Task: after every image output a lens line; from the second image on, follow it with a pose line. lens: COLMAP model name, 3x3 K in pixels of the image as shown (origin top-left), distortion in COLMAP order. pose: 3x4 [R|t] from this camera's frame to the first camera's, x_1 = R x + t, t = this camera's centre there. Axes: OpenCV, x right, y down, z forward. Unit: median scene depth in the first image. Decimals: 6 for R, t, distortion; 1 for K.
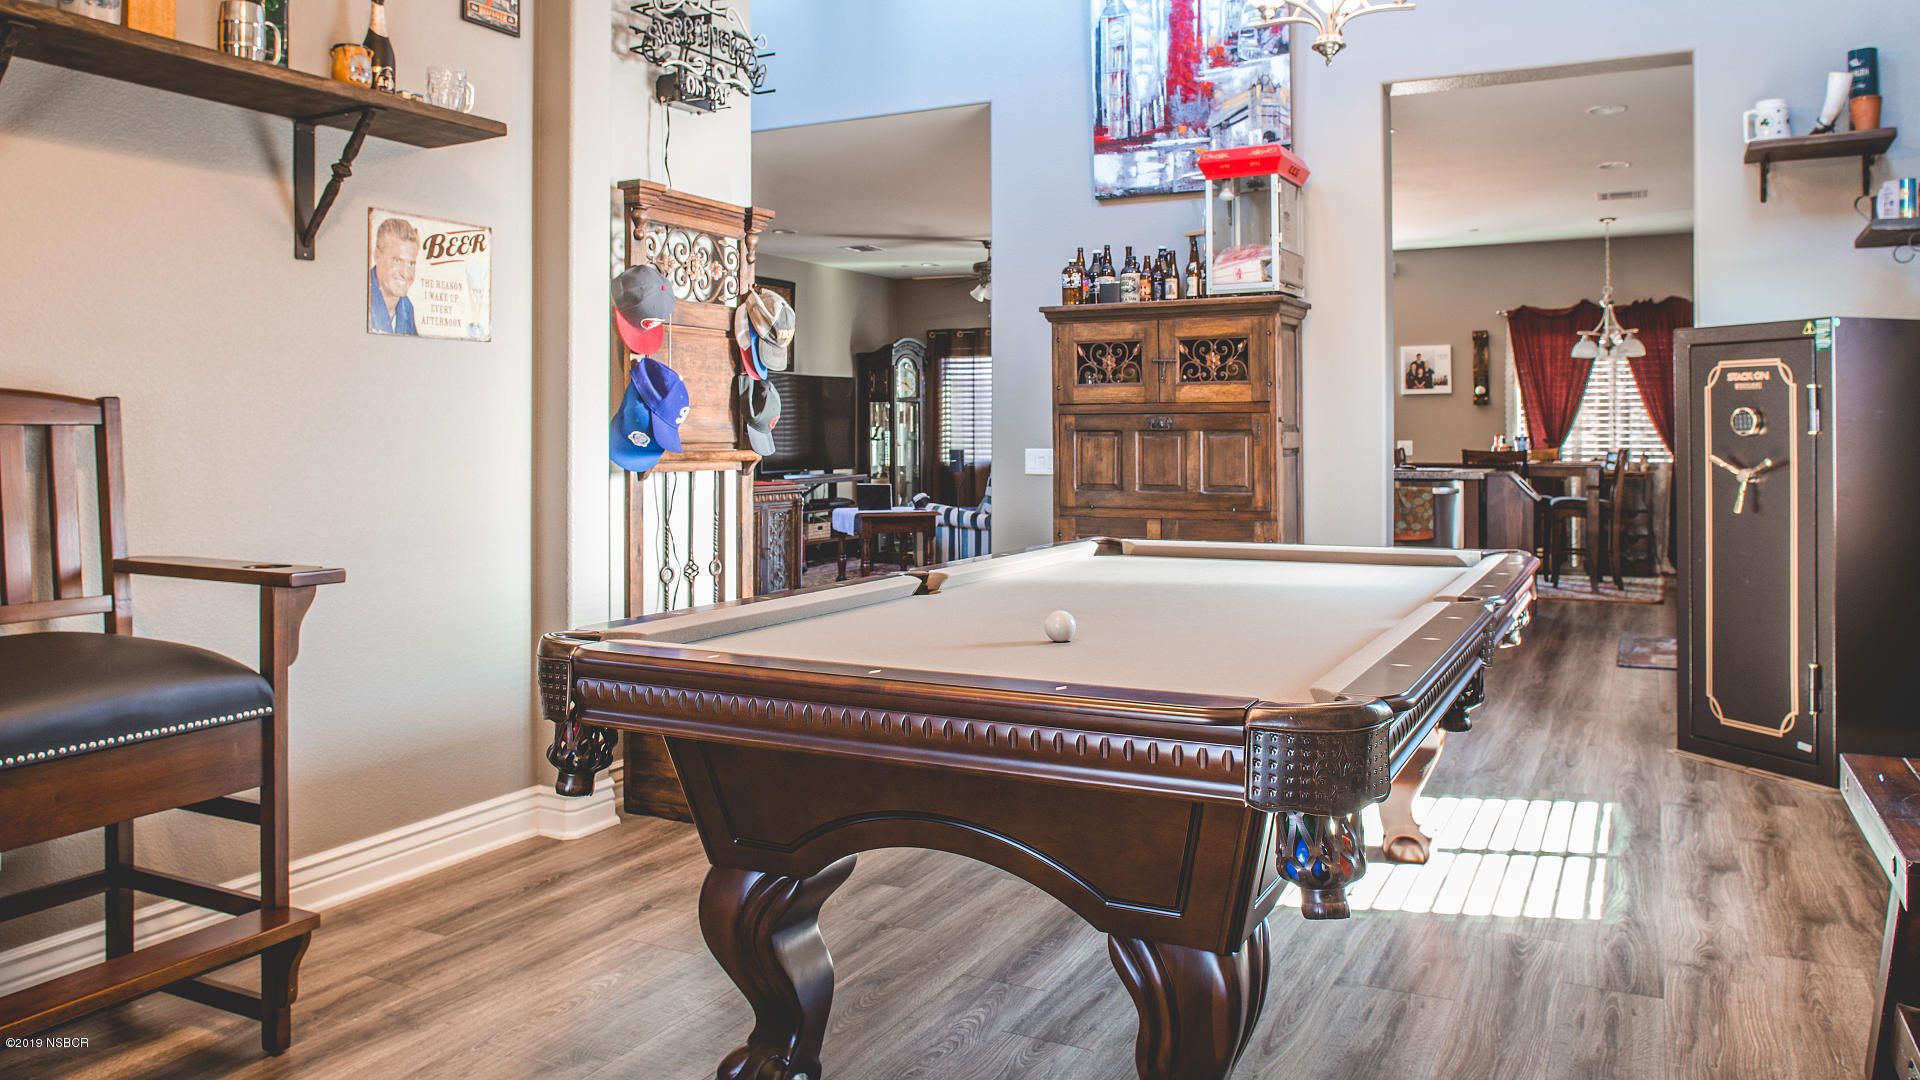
lens RADIAL K [[1382.6, 0, 955.0], [0, 1382.6, 540.4], [0, 0, 1]] dist [-0.038967, 0.026527]
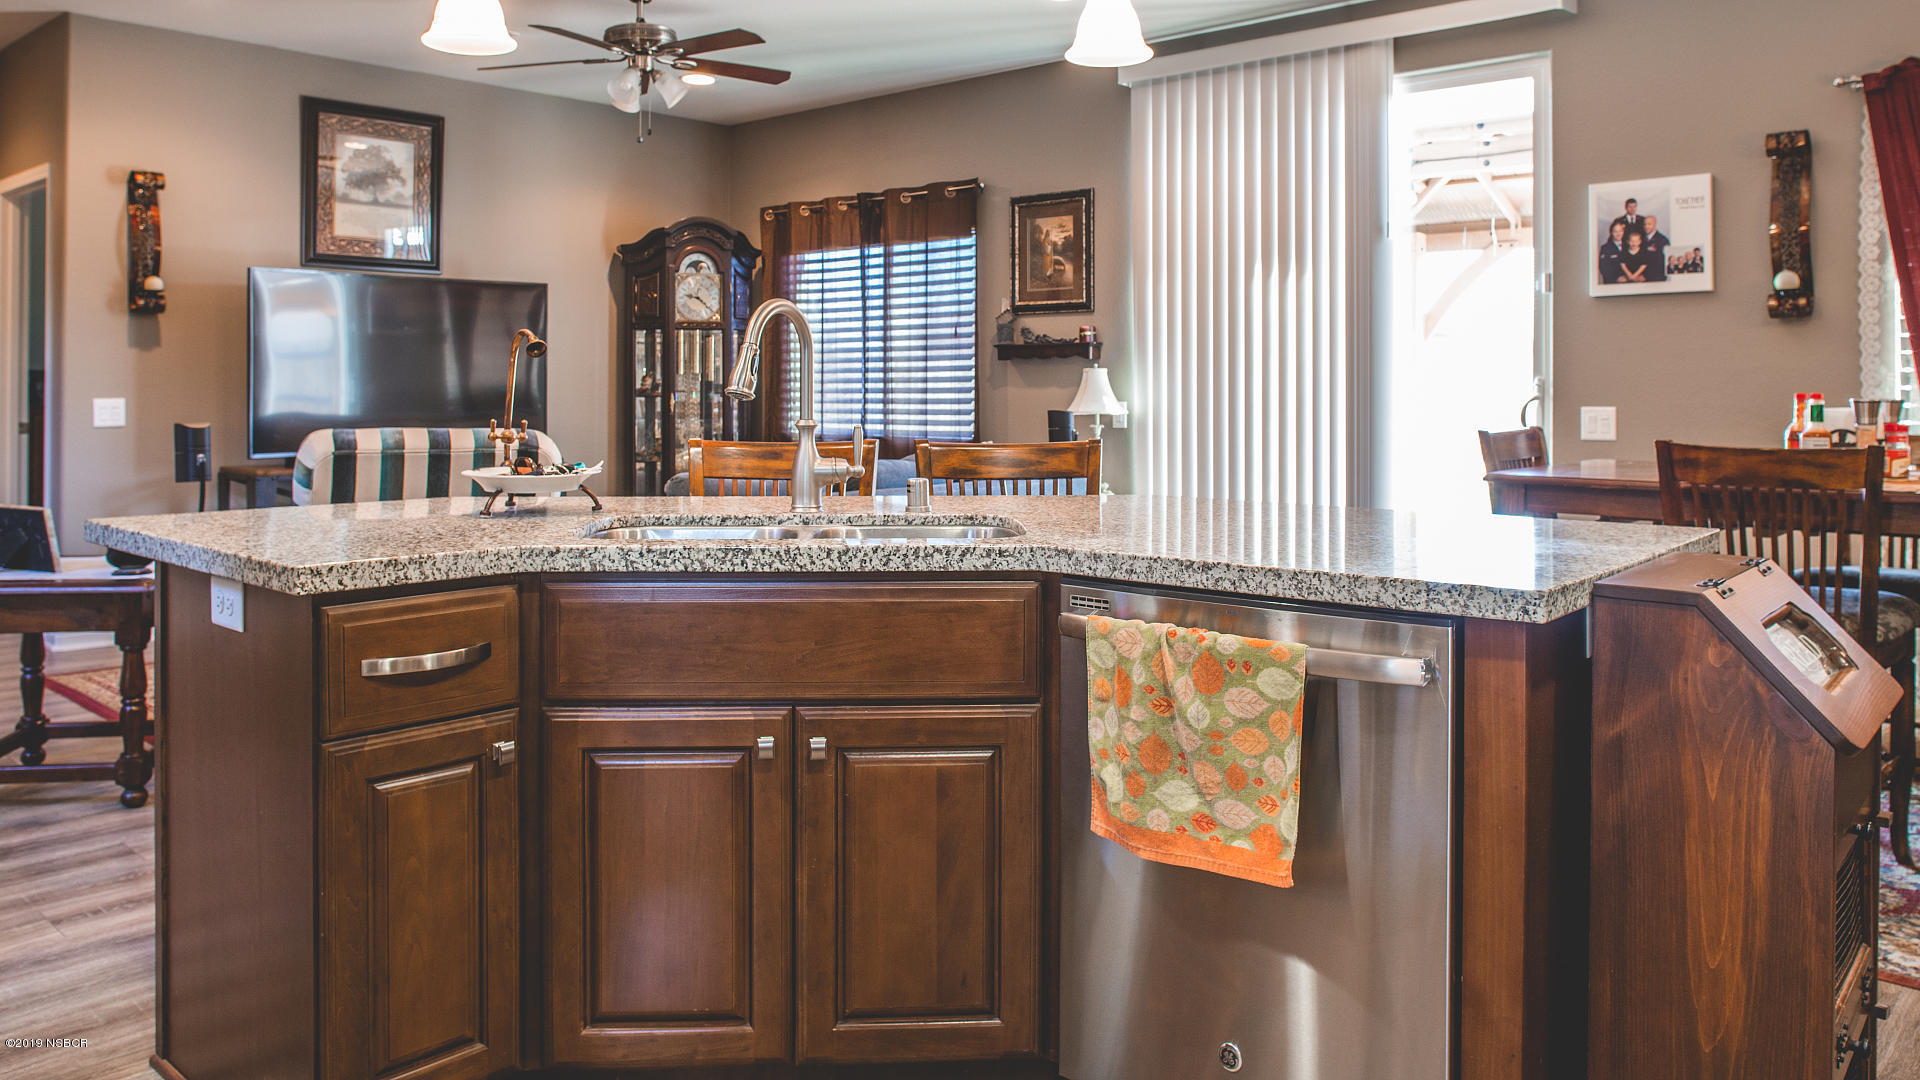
lens RADIAL K [[1382.6, 0, 943.3], [0, 1382.6, 494.7], [0, 0, 1]] dist [-0.038967, 0.026527]
pose [[0.966071, 0.021520, -0.257377, 0.243052], [-0.019574, 0.999757, 0.010122, -0.045232], [0.257532, -0.004741, 0.966258, 0.539432]]
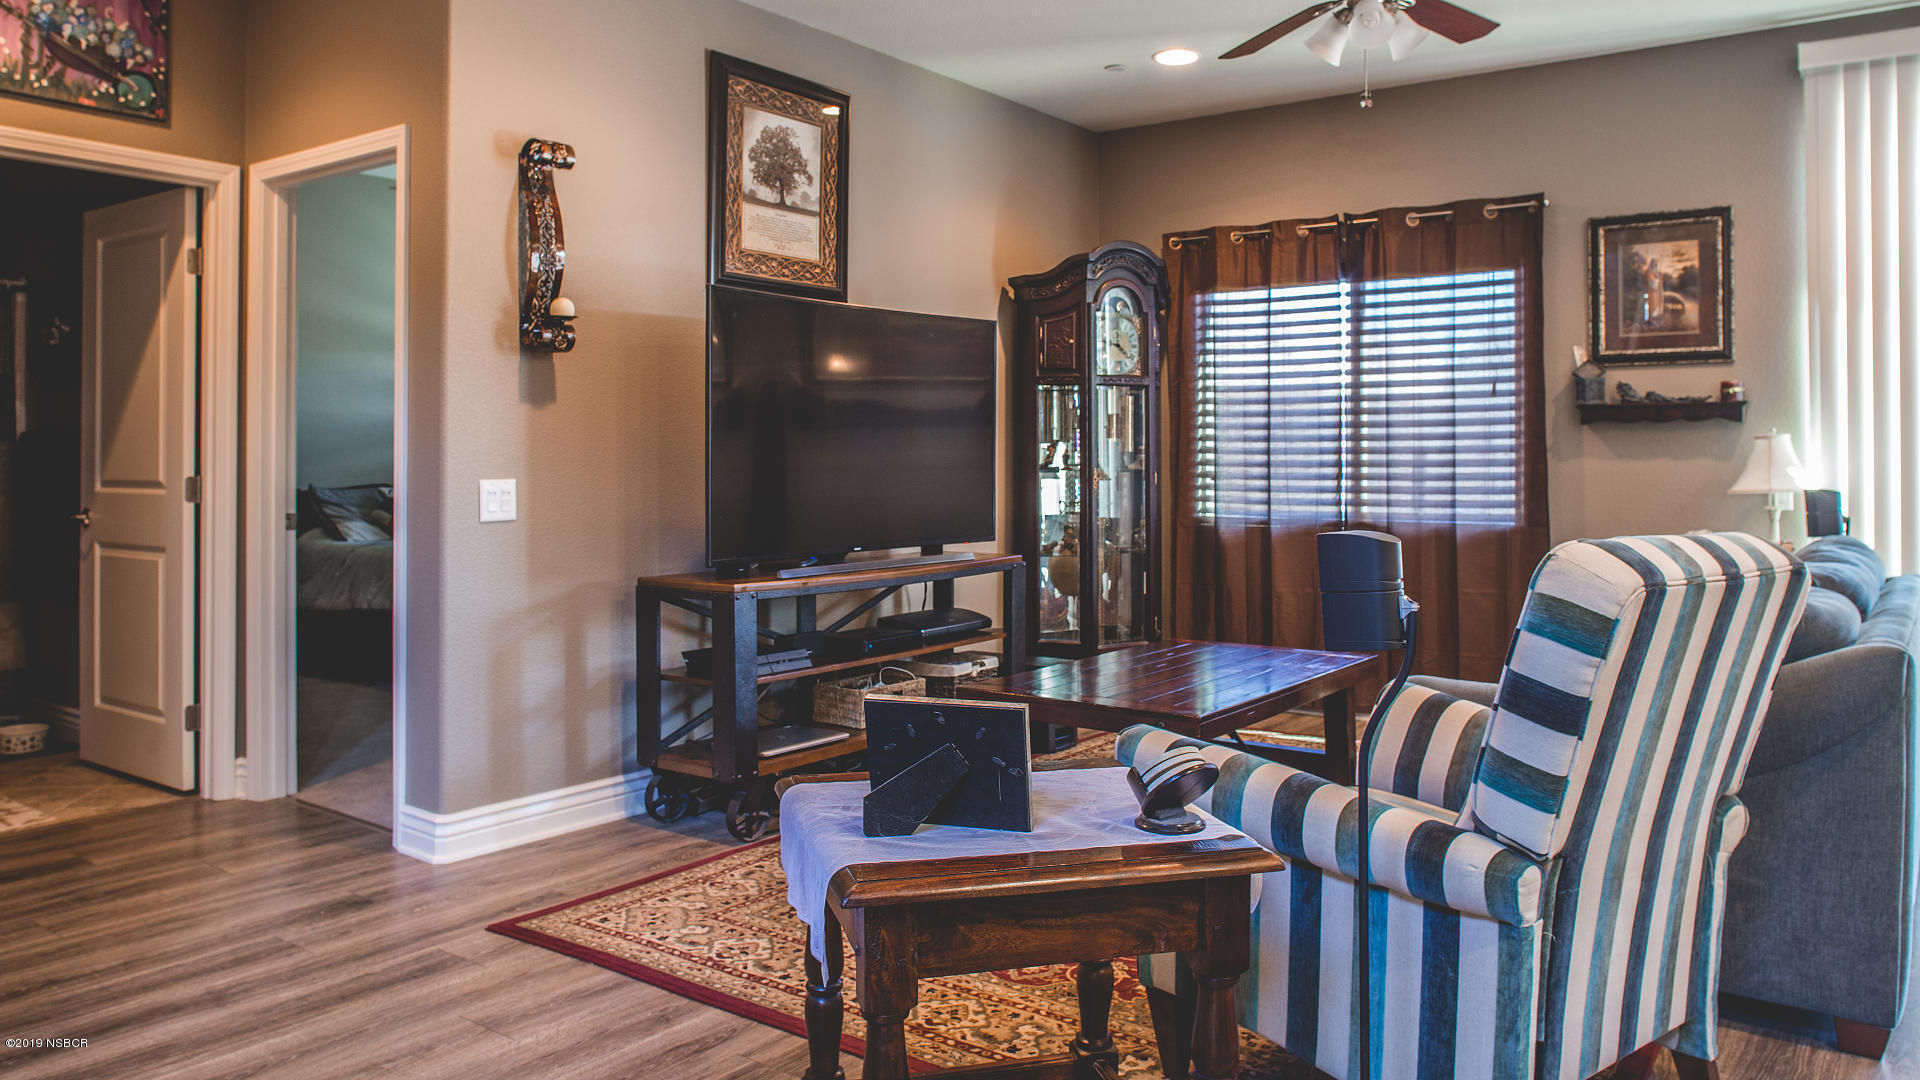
lens RADIAL K [[1382.6, 0, 957.7], [0, 1382.6, 528.7], [0, 0, 1]] dist [-0.038967, 0.026527]
pose [[0.988687, 0.006138, -0.149870, -0.022423], [-0.008935, 0.999798, -0.017994, -0.052270], [0.149729, 0.019130, 0.988542, 0.631975]]
